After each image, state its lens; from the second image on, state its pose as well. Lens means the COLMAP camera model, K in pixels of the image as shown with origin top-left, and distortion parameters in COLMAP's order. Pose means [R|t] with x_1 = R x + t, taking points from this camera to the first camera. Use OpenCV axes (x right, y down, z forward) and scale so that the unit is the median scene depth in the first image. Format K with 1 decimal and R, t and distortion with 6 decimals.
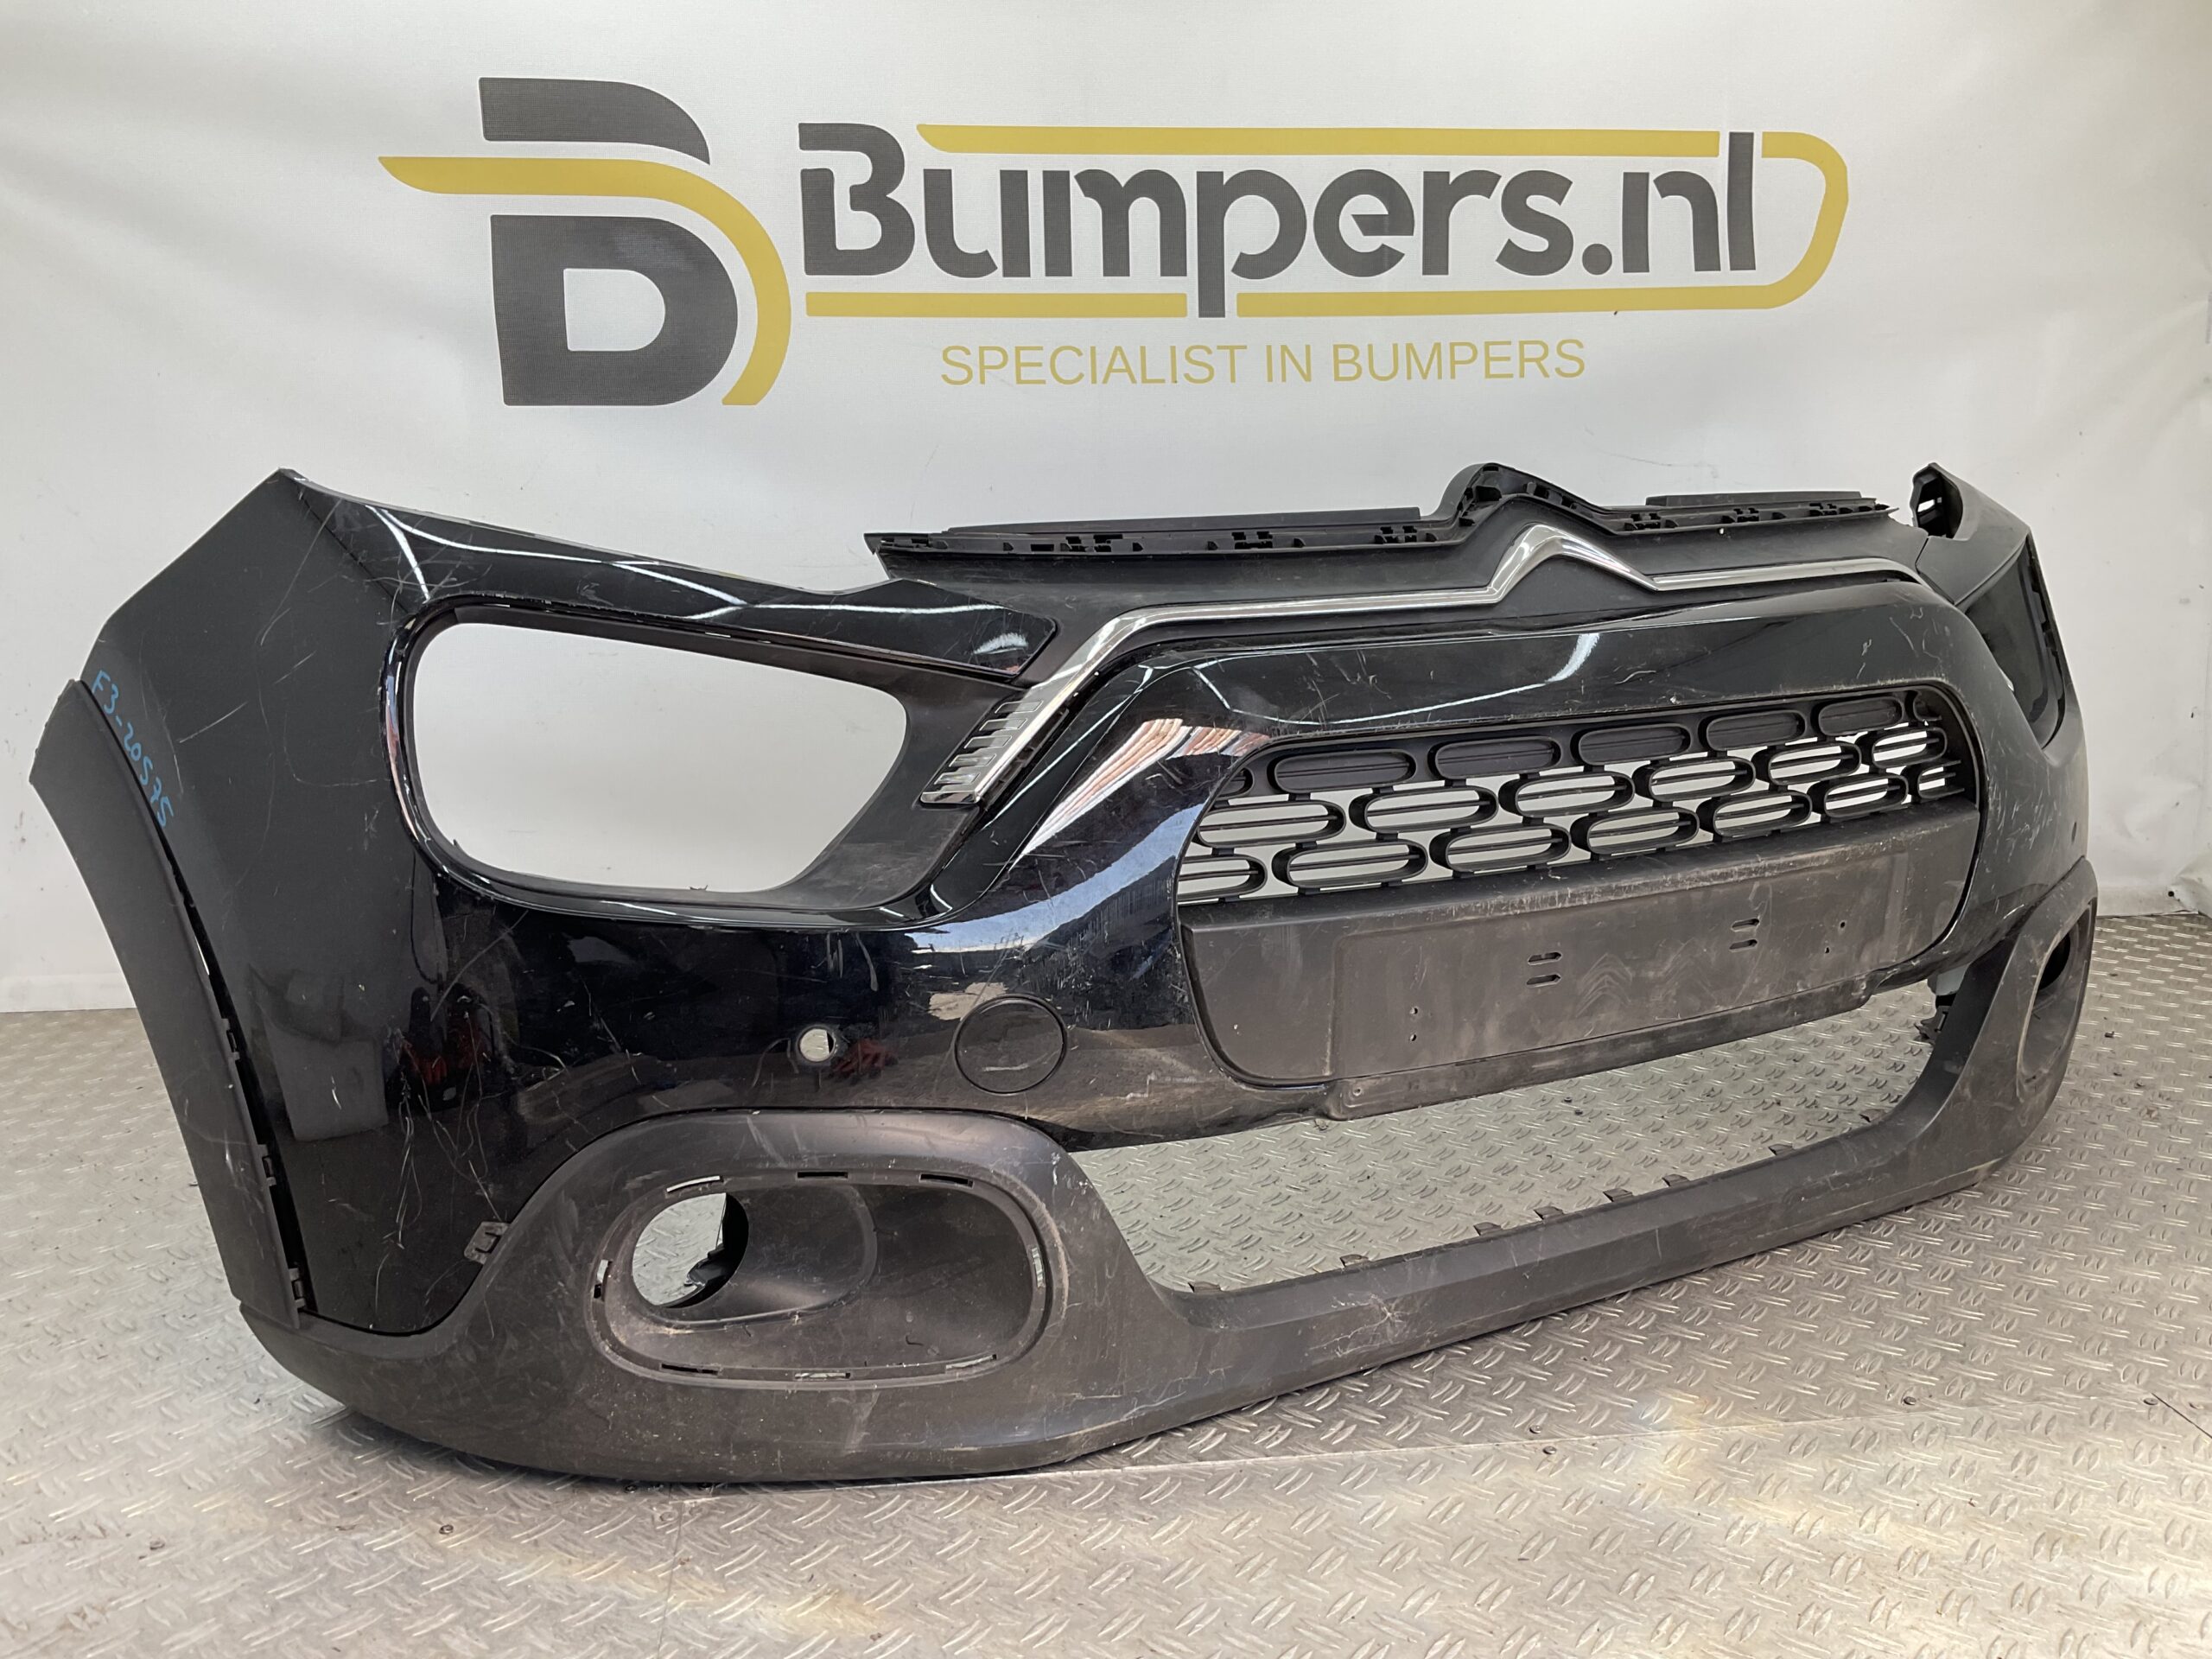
lens RADIAL K [[1872.3, 0, 1090.1], [0, 1872.3, 813.6], [0, 0, 1]] dist [0.079400, -0.148356]
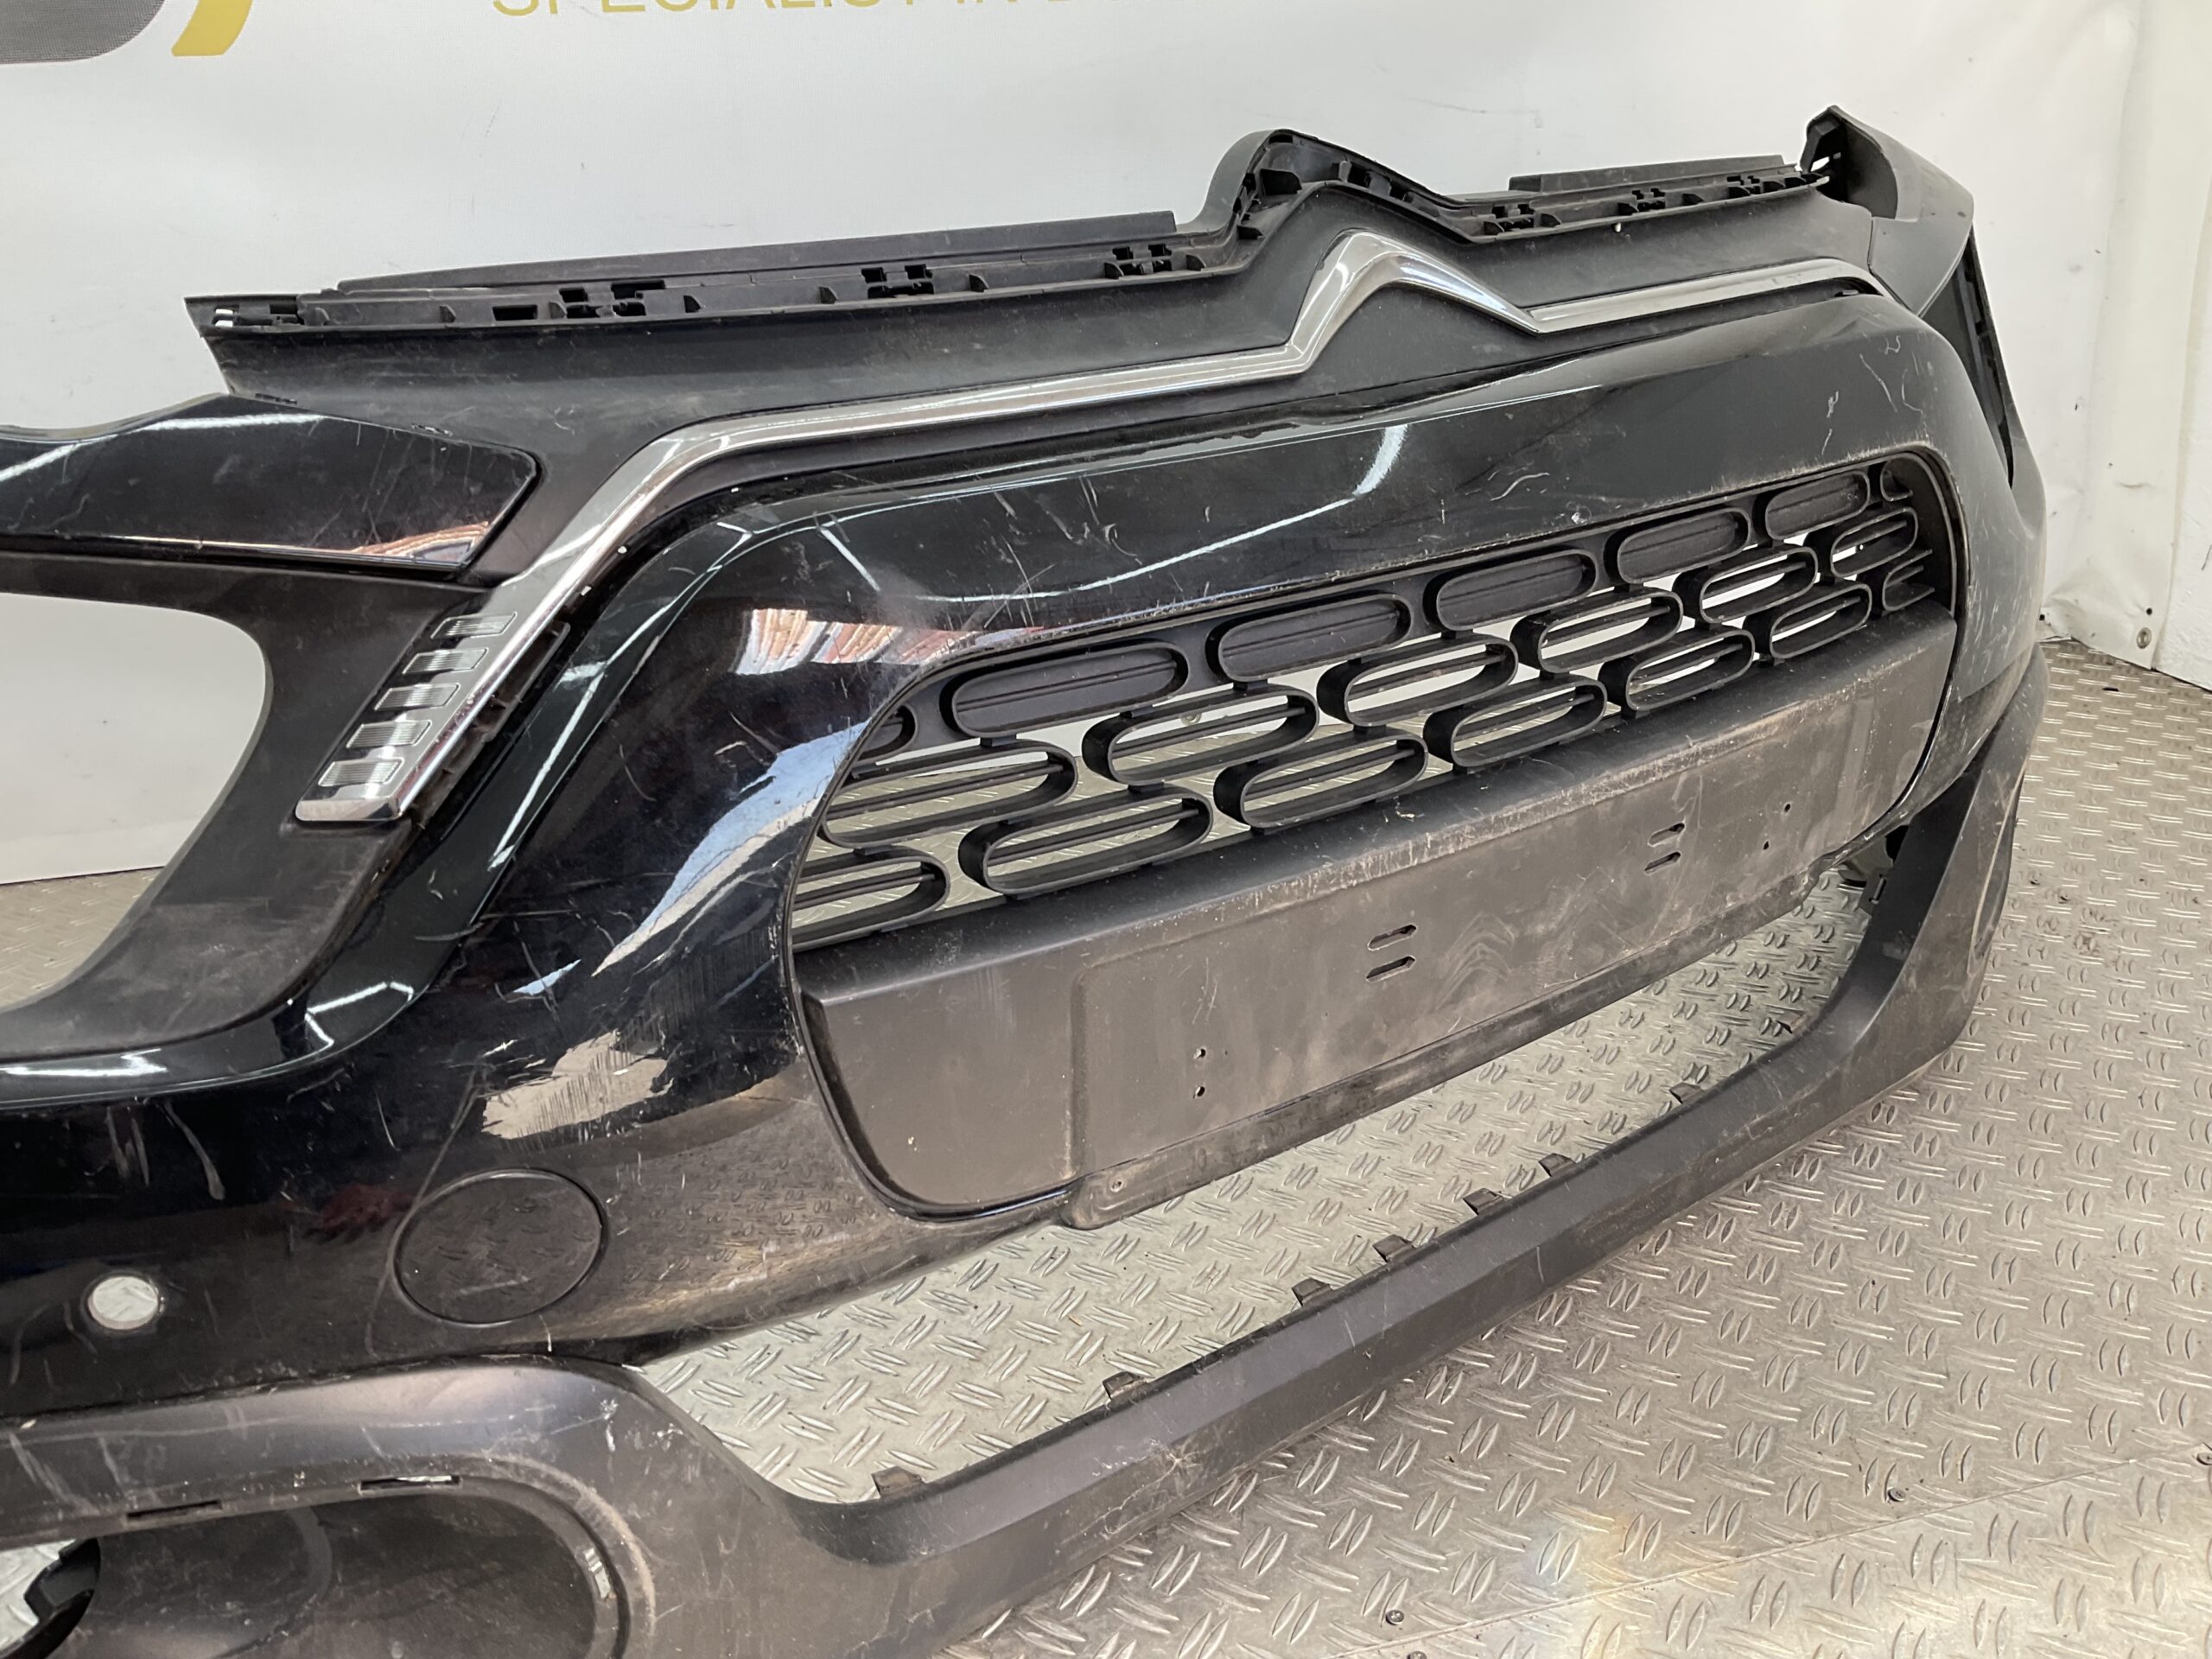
lens RADIAL K [[1872.3, 0, 1109.9], [0, 1872.3, 828.9], [0, 0, 1]] dist [0.079400, -0.148356]
pose [[0.989498, -0.071434, 0.125661, 0.067141], [0.047496, 0.981760, 0.184098, -0.084576], [-0.136519, -0.176196, 0.974842, 0.391856]]
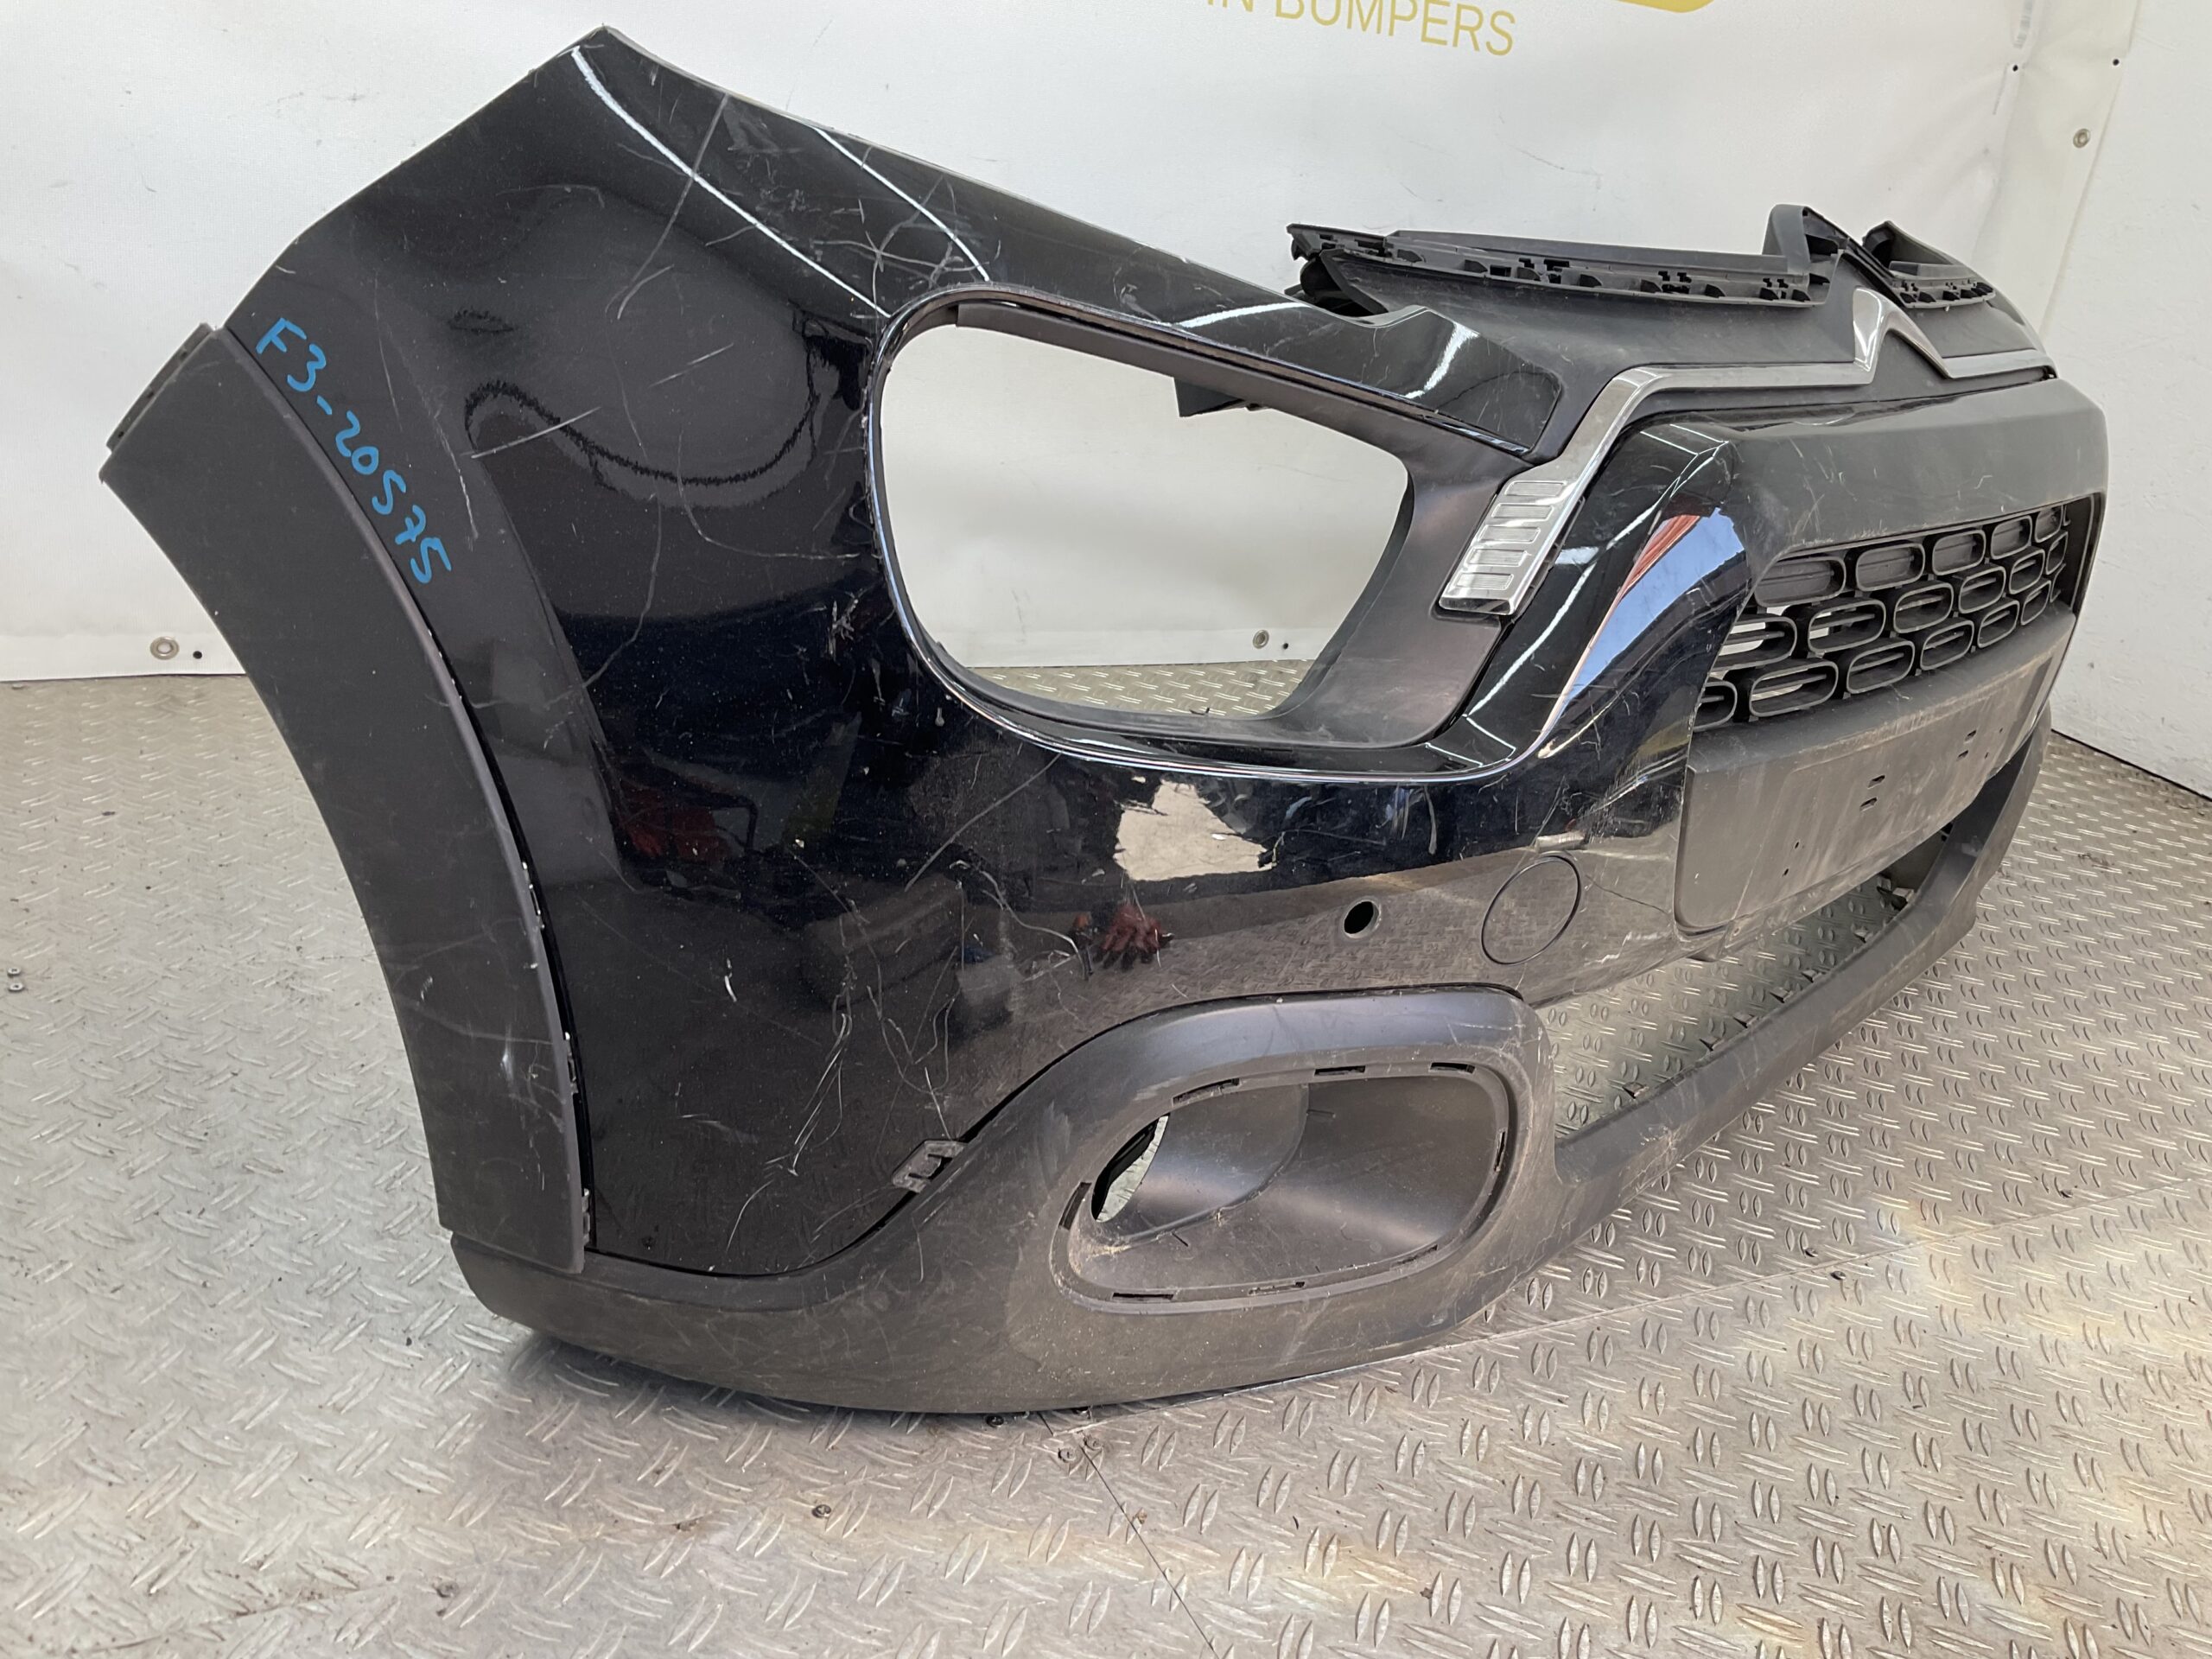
lens RADIAL K [[1872.3, 0, 1113.4], [0, 1872.3, 843.6], [0, 0, 1]] dist [0.079400, -0.148356]
pose [[0.928132, 0.002845, 0.372241, -0.468515], [-0.084597, 0.975418, 0.203477, -0.053159], [-0.362512, -0.220344, 0.905557, 0.278384]]
